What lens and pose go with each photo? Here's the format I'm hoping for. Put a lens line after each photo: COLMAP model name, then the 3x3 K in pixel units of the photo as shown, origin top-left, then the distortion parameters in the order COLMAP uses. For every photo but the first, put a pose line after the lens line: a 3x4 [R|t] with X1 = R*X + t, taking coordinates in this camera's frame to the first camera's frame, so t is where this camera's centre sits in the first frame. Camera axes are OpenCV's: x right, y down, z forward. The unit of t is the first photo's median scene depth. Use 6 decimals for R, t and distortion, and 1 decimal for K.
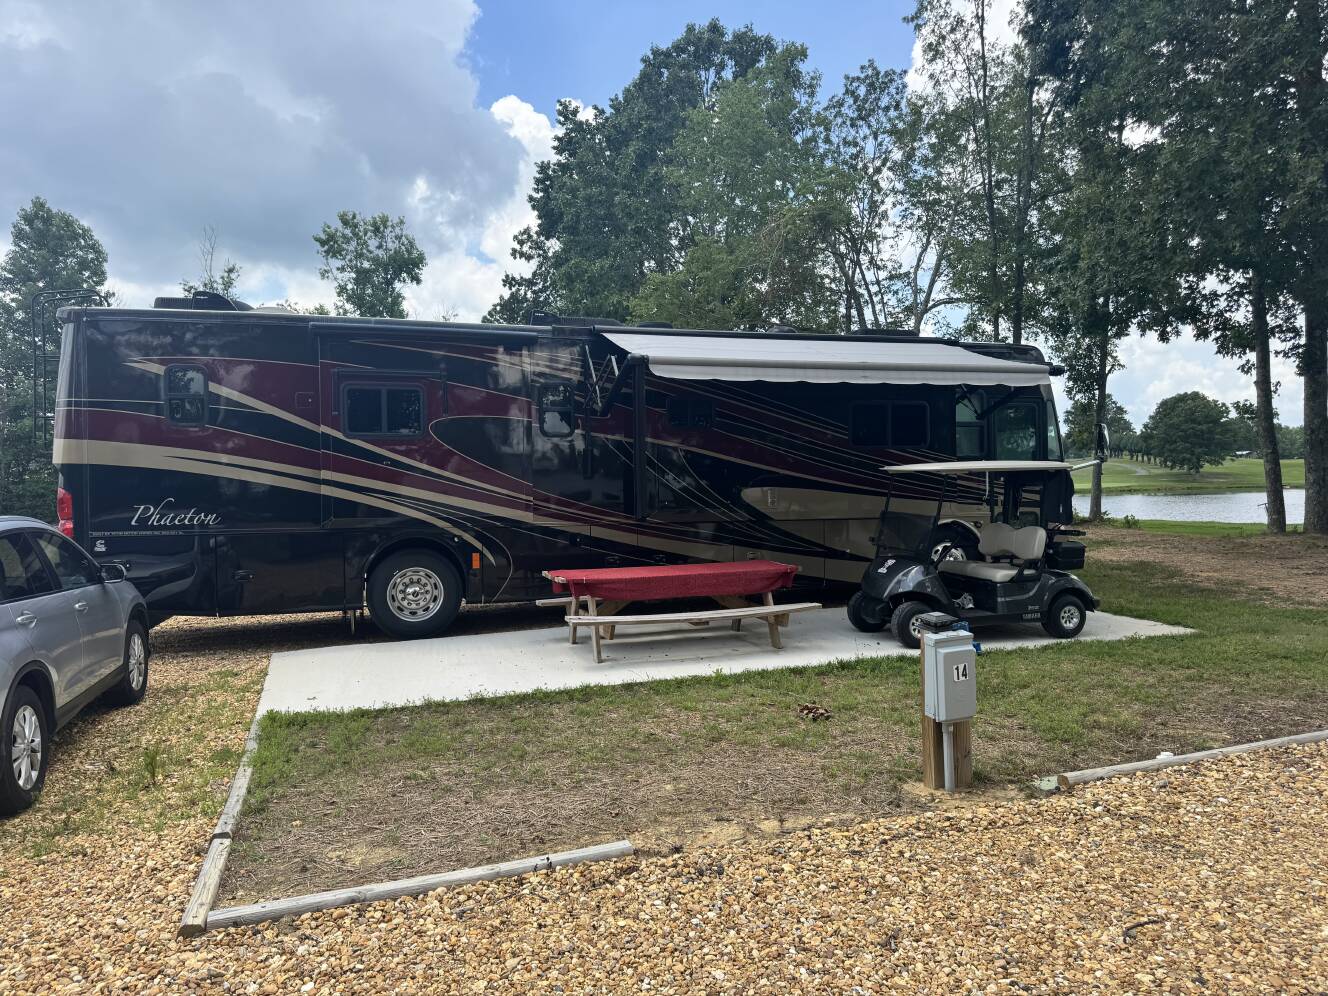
lens RADIAL K [[930.8, 0, 657.2], [0, 930.8, 496.8], [0, 0, 1]] dist [0.072391, -0.105595]
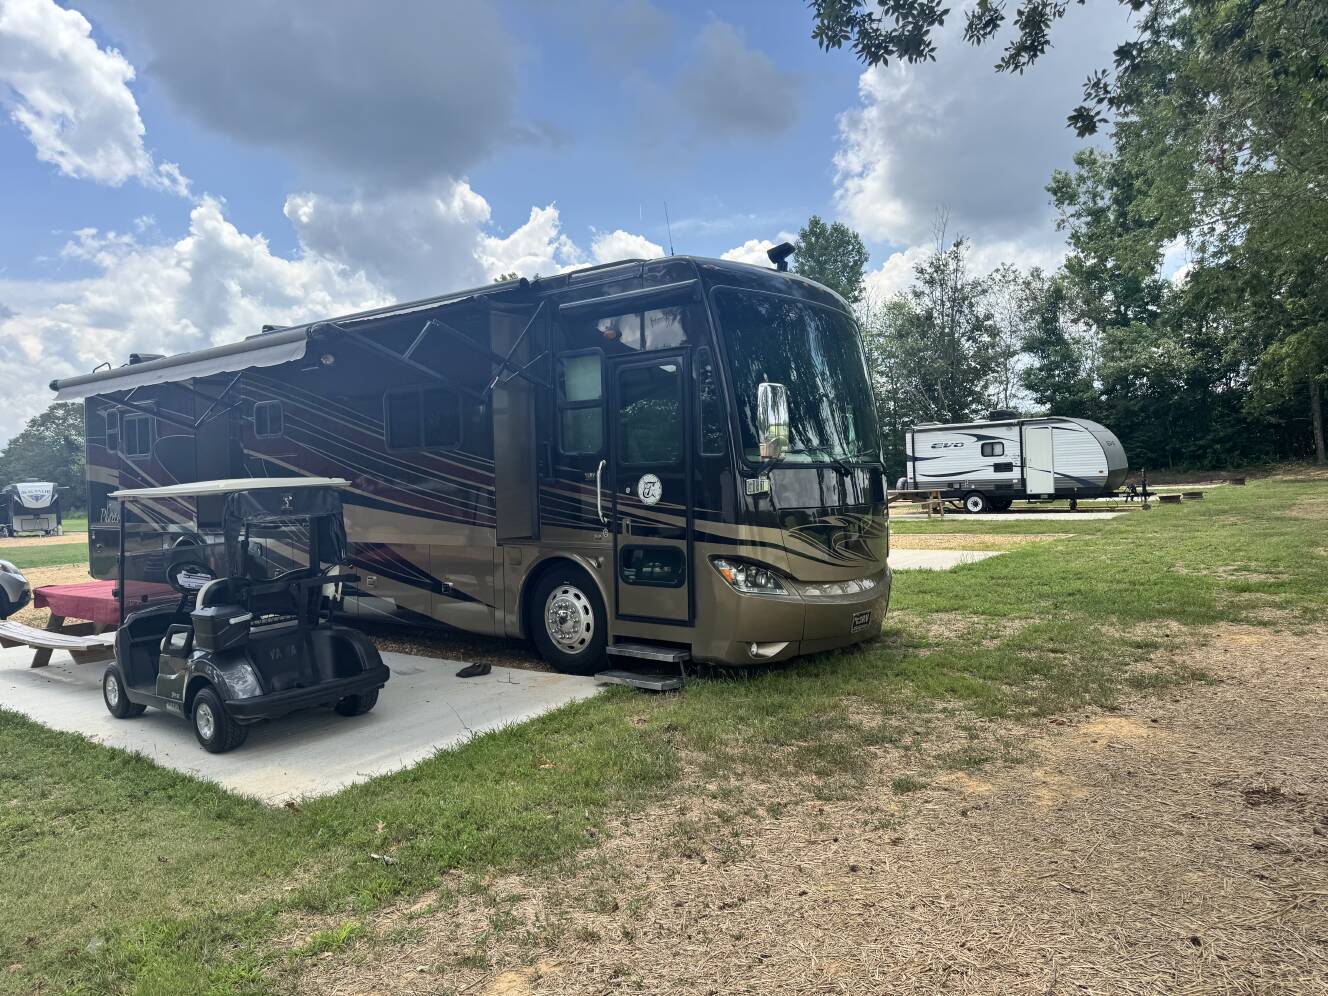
lens RADIAL K [[917.9, 0, 686.7], [0, 917.9, 498.1], [0, 0, 1]] dist [0.029993, -0.001396]
pose [[0.566619, 0.018473, -0.823773, 1.003657], [0.021457, 0.999079, 0.037163, -0.043461], [0.823700, -0.038733, 0.565701, 0.852309]]
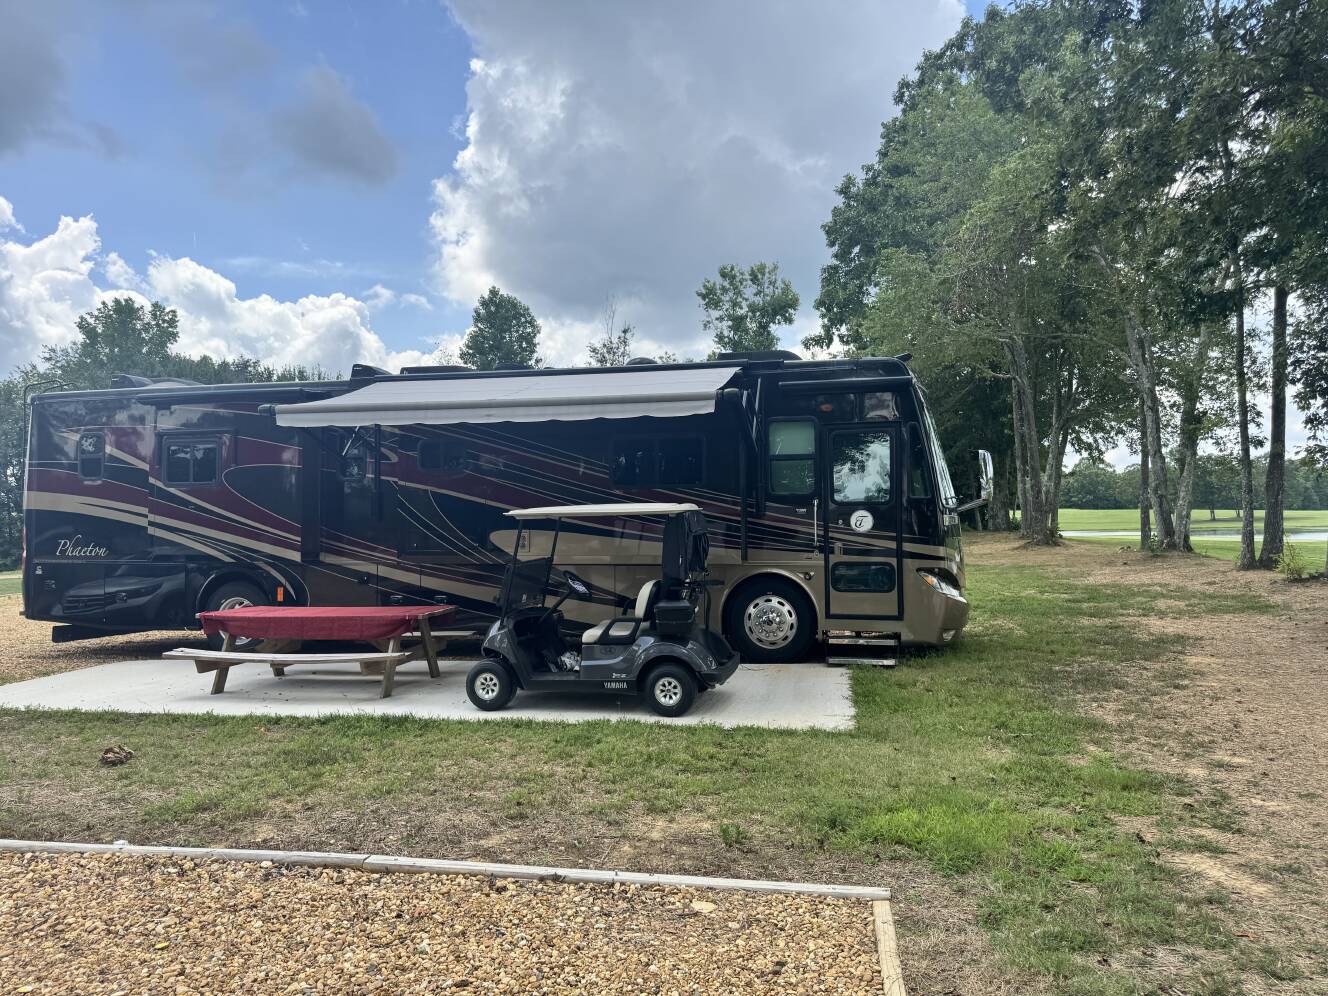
lens RADIAL K [[930.8, 0, 657.2], [0, 930.8, 496.8], [0, 0, 1]] dist [0.072391, -0.105595]
pose [[0.865621, -0.007340, -0.500645, 0.695353], [-0.010260, 0.999423, -0.032392, -0.014671], [0.500594, 0.033176, 0.865046, 0.225388]]
